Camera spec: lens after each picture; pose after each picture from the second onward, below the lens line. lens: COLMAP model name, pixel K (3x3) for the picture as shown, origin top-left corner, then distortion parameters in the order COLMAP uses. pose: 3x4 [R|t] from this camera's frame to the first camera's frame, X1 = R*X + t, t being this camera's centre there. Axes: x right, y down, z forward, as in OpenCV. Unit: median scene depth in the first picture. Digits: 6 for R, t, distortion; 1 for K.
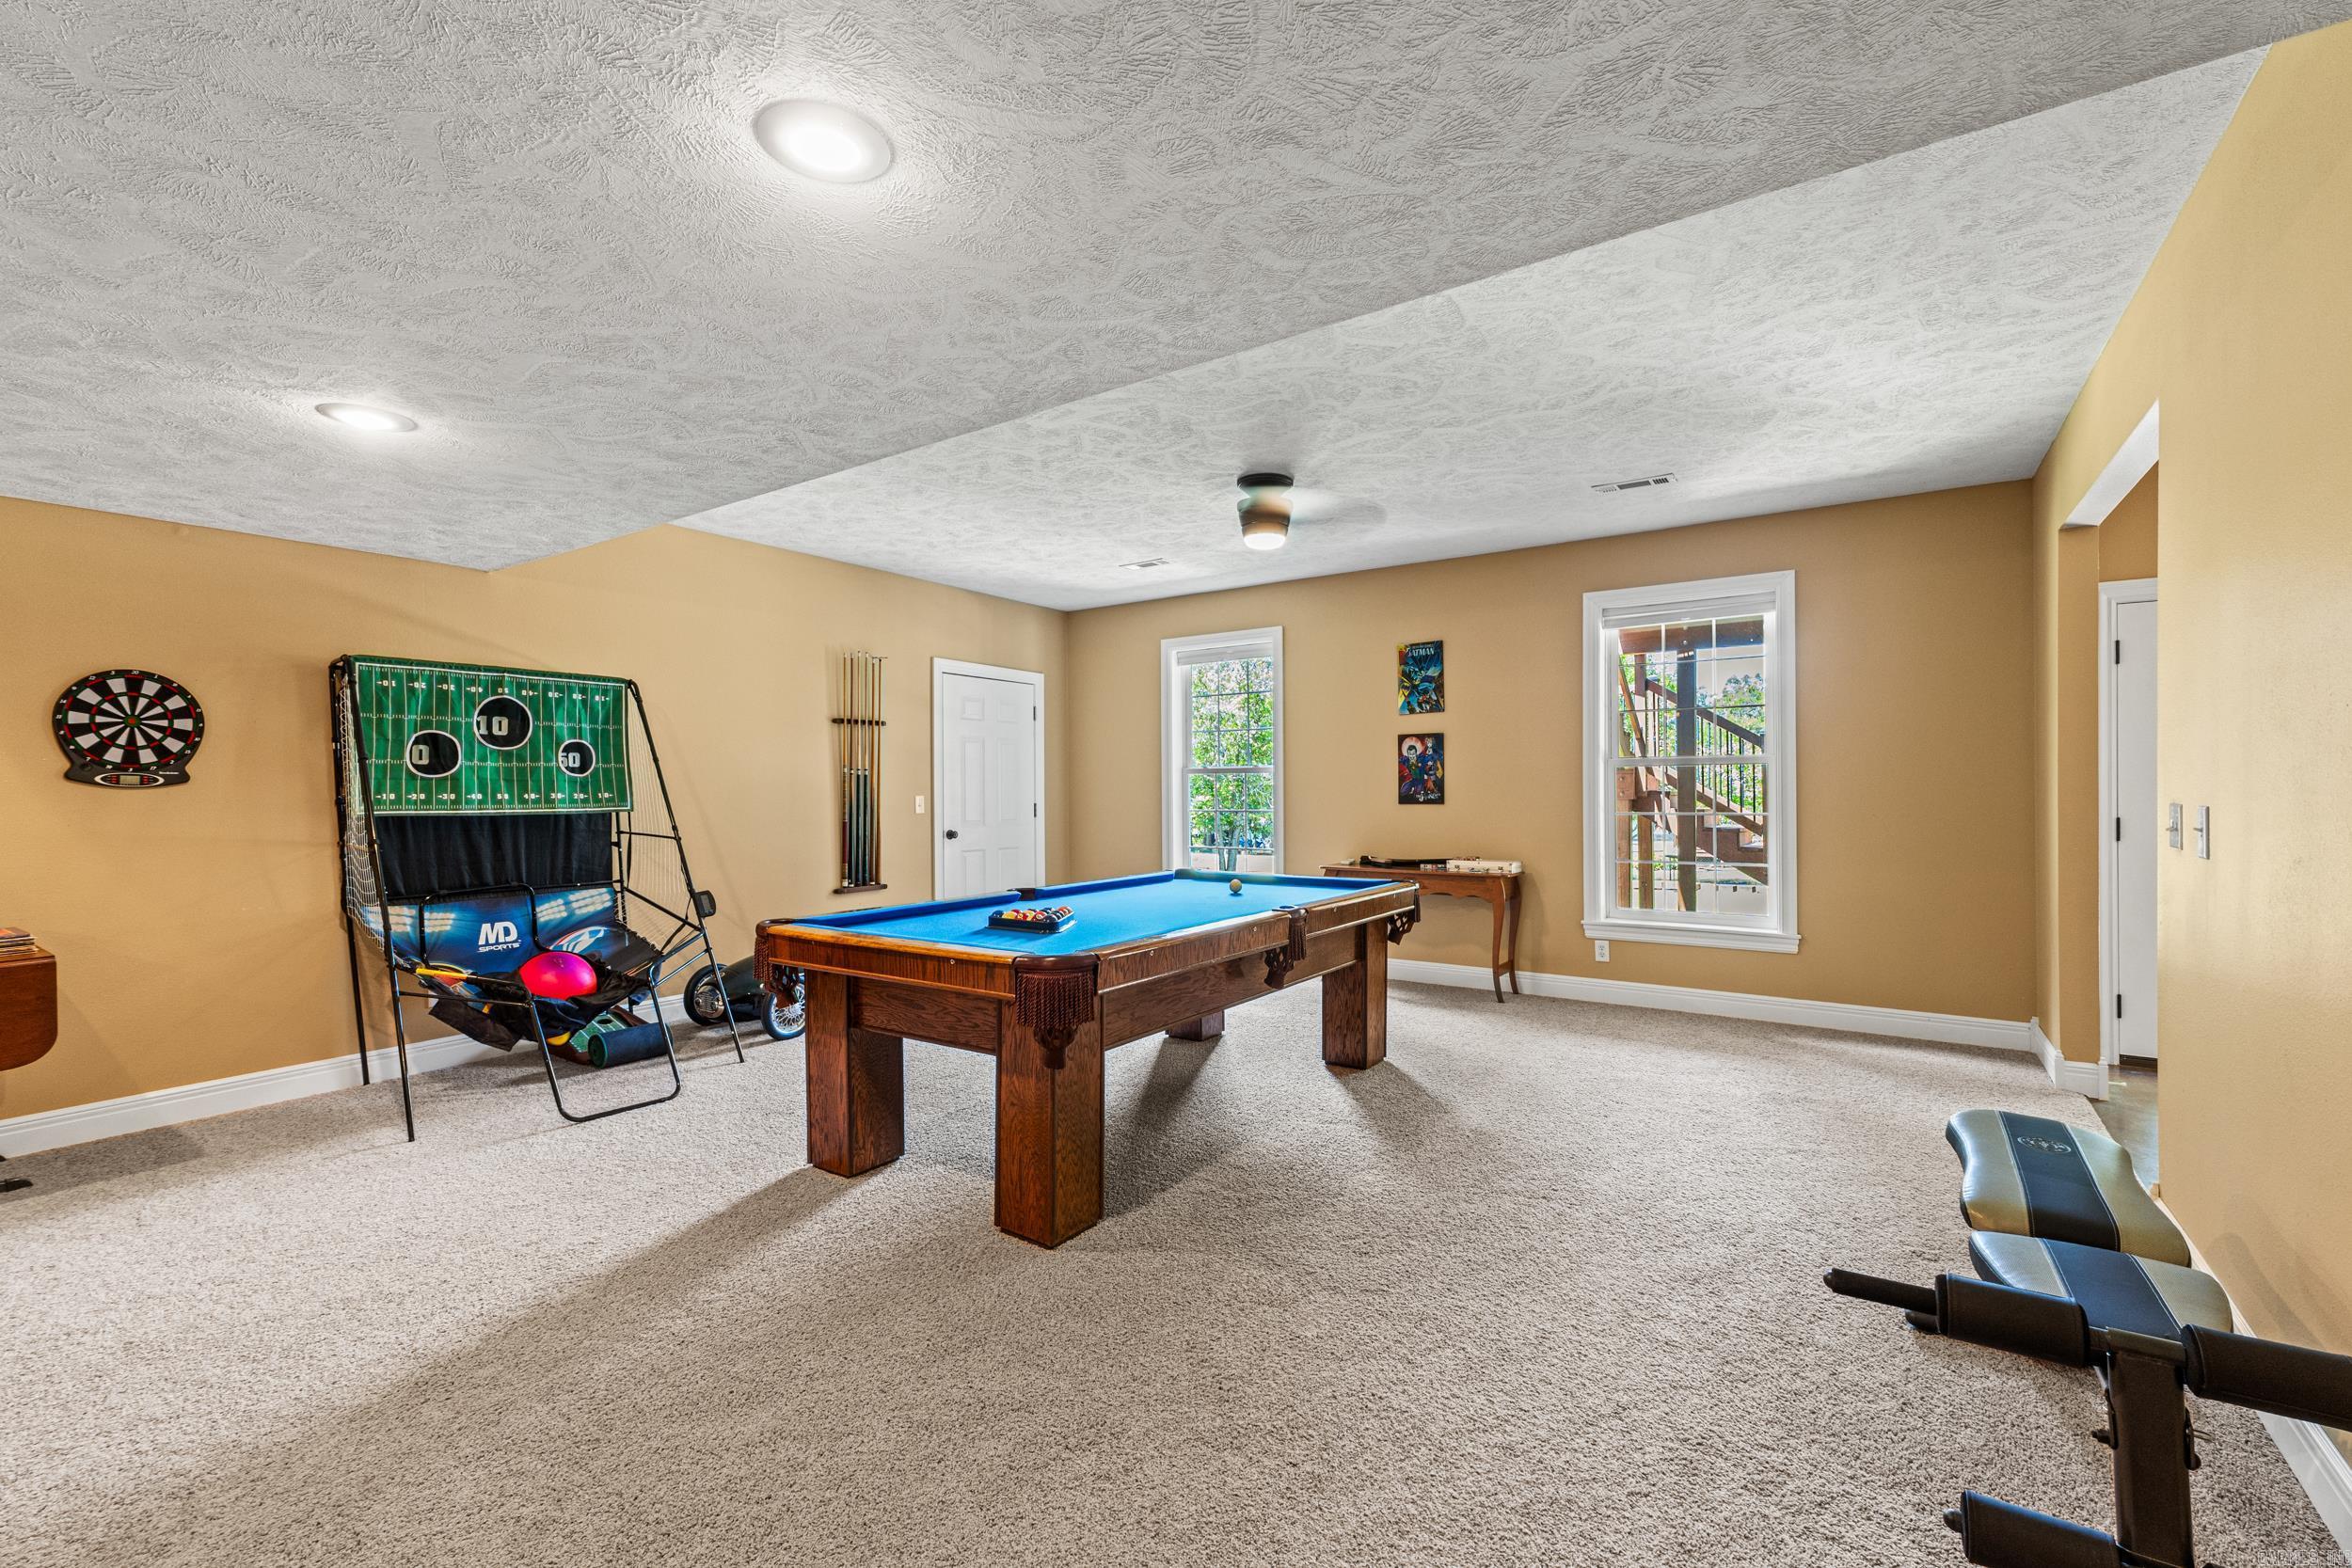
lens RADIAL K [[1003.3, 0, 1195.9], [0, 1003.3, 791.5], [0, 0, 1]] dist [0.009573, 0.000255]
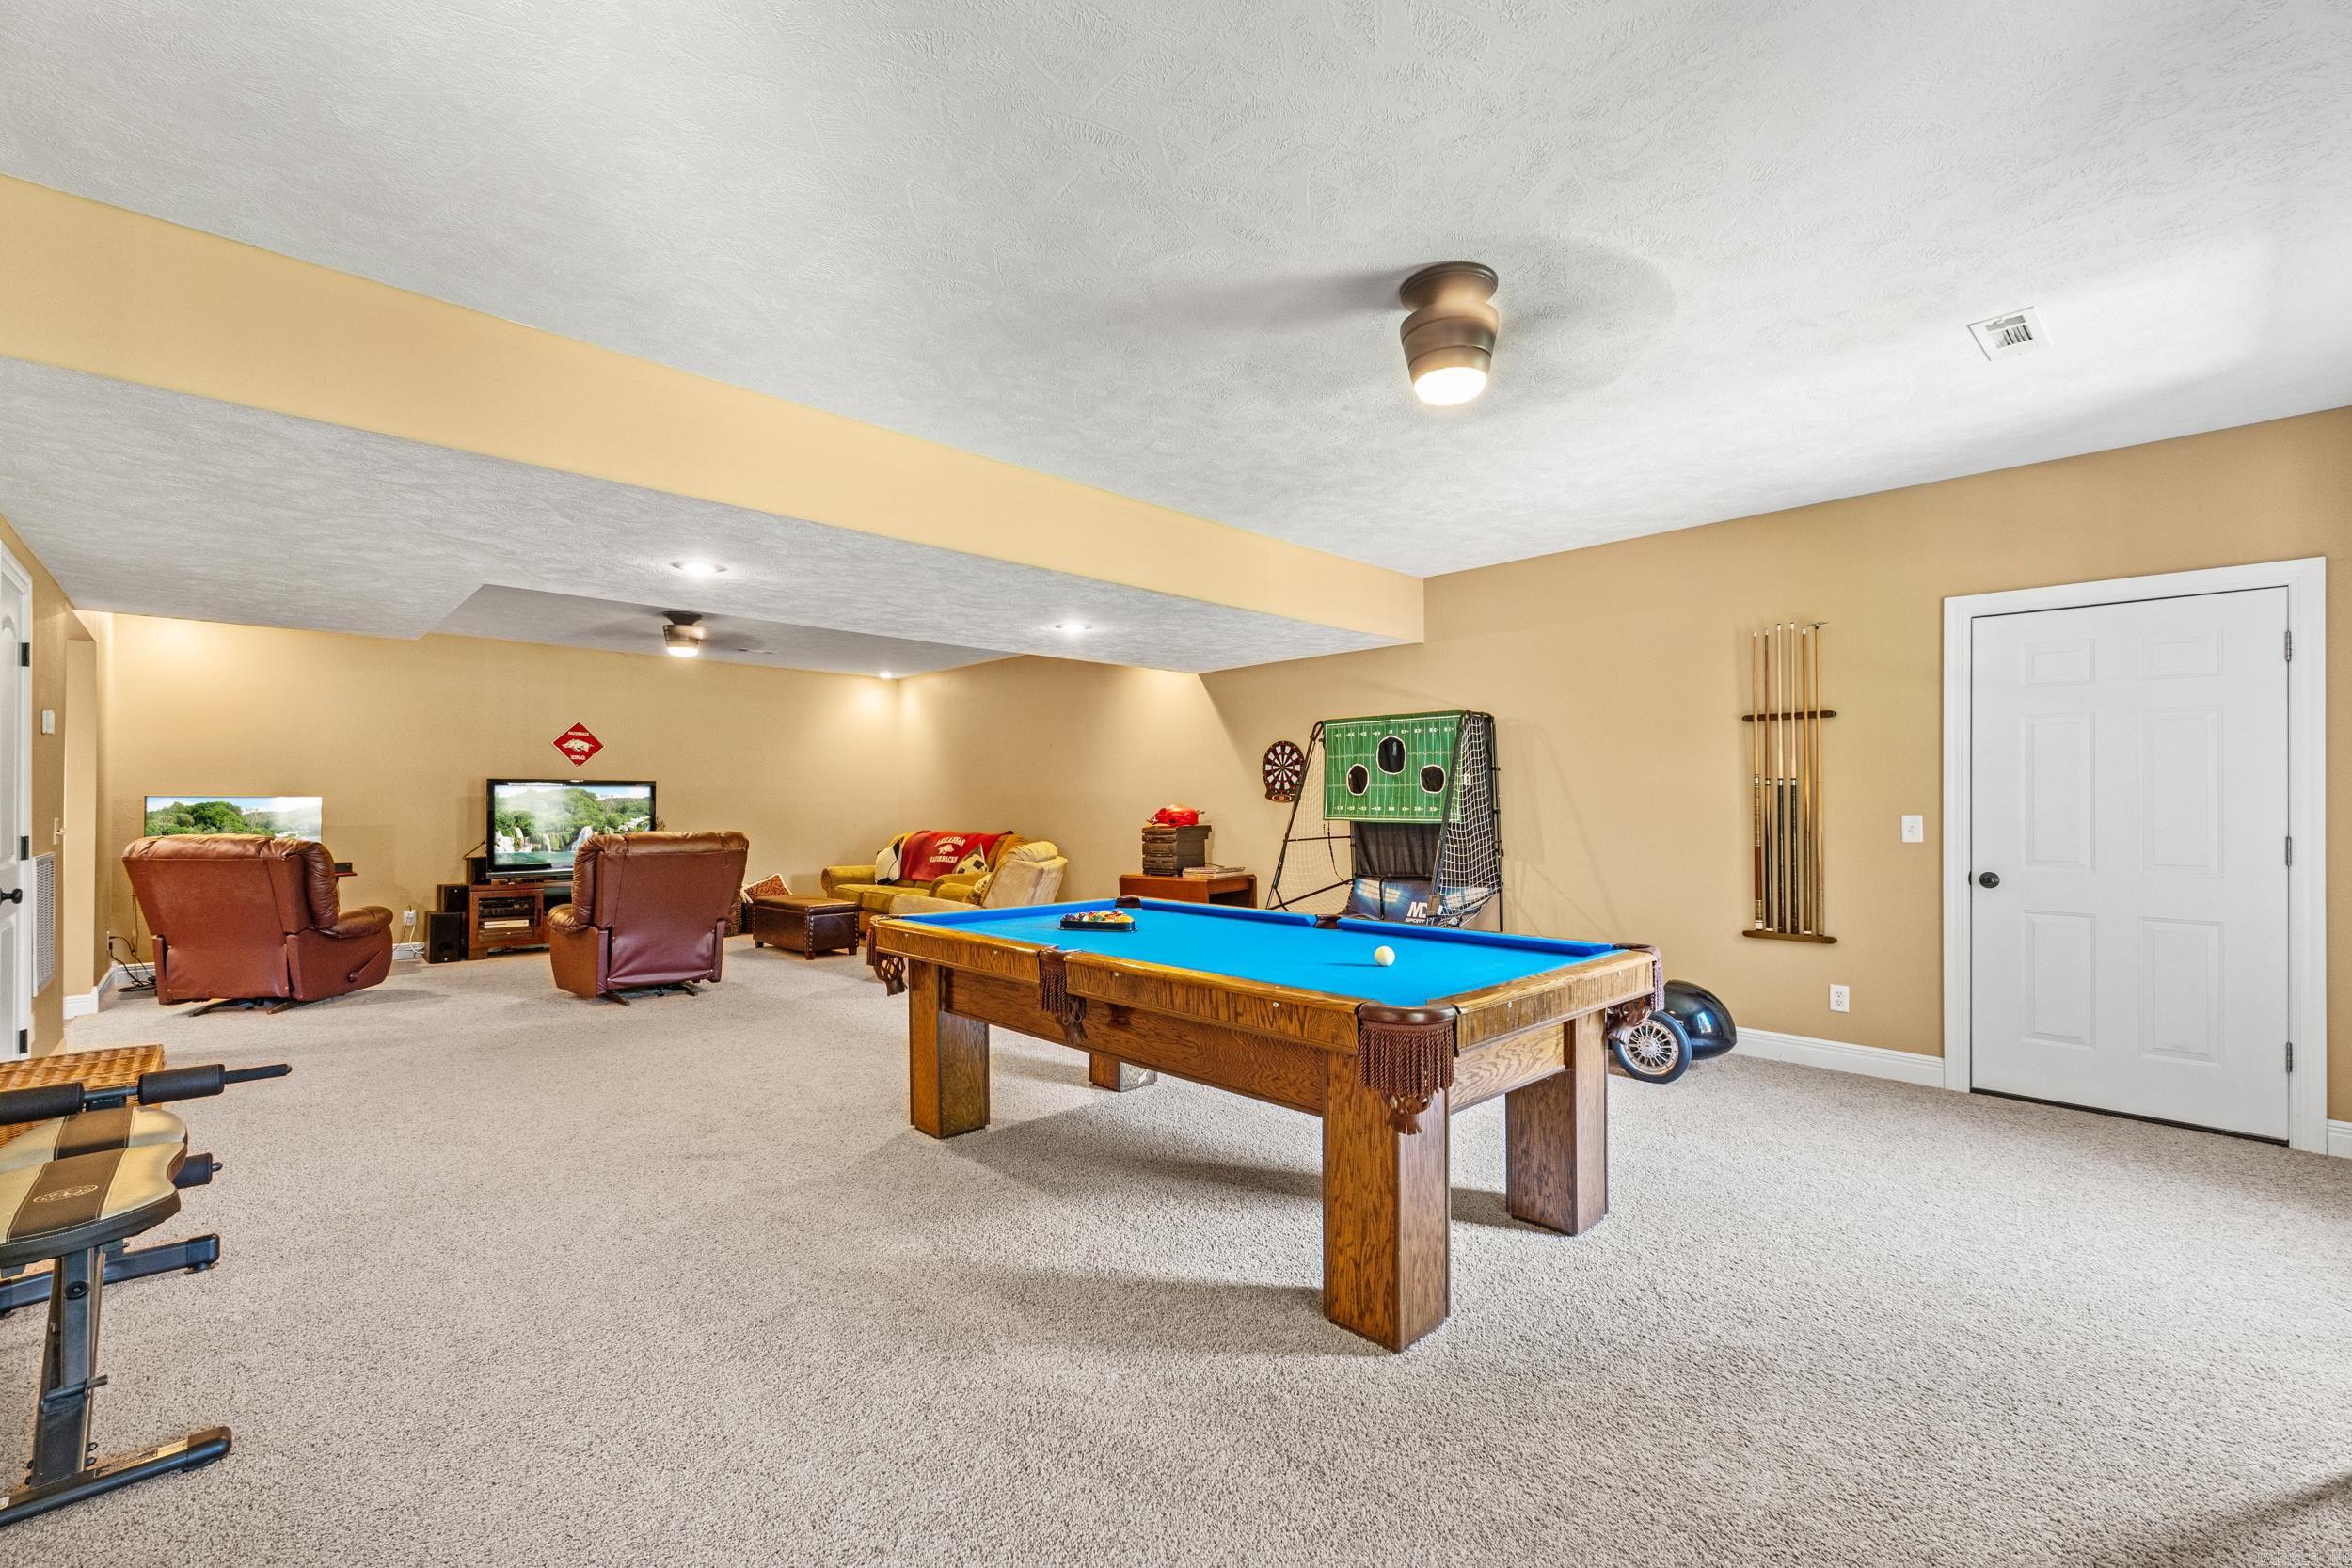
lens RADIAL K [[1003.3, 0, 1188.3], [0, 1003.3, 789.1], [0, 0, 1]] dist [0.009573, 0.000255]
pose [[-0.214244, -0.010663, -0.976722, 0.712164], [-0.003089, 0.999943, -0.010239, -0.006979], [0.976775, 0.000823, -0.214264, 1.023834]]
